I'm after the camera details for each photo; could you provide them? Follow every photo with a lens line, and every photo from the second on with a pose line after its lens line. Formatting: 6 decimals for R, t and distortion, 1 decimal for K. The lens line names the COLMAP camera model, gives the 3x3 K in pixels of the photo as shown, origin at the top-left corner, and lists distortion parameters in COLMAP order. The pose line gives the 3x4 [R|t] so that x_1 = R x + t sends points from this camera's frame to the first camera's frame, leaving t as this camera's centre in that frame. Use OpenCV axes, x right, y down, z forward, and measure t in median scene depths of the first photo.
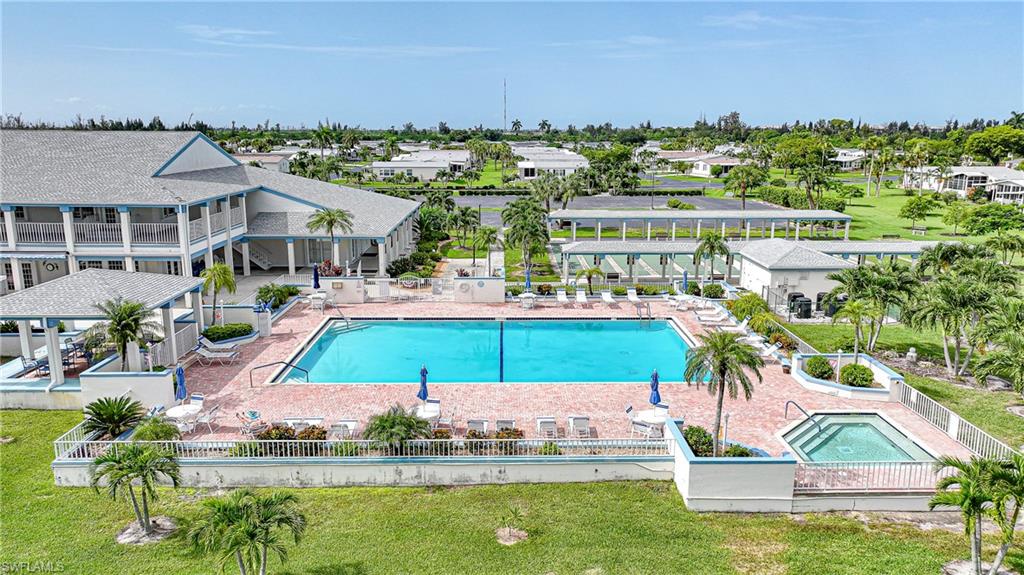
lens RADIAL K [[739.8, 0, 512.0], [0, 739.8, 287.0], [0, 0, 1]] dist [-0.010810, 0.021784]
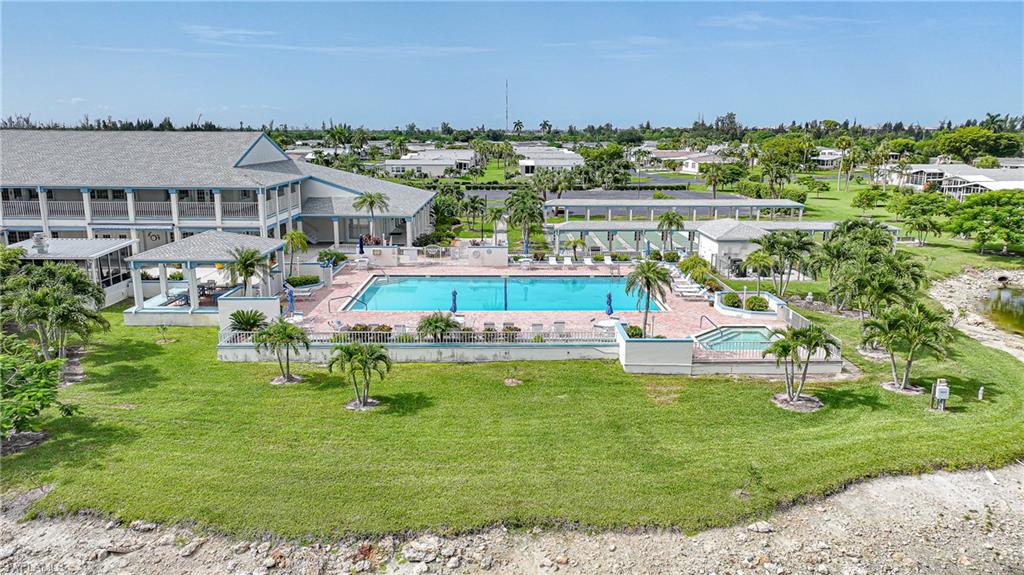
lens RADIAL K [[739.8, 0, 511.2], [0, 739.8, 290.9], [0, 0, 1]] dist [-0.010810, 0.021784]
pose [[0.999994, 0.000897, -0.003235, 0.000107], [-0.000882, 0.999989, 0.004640, 0.055396], [0.003239, -0.004637, 0.999984, -0.264301]]
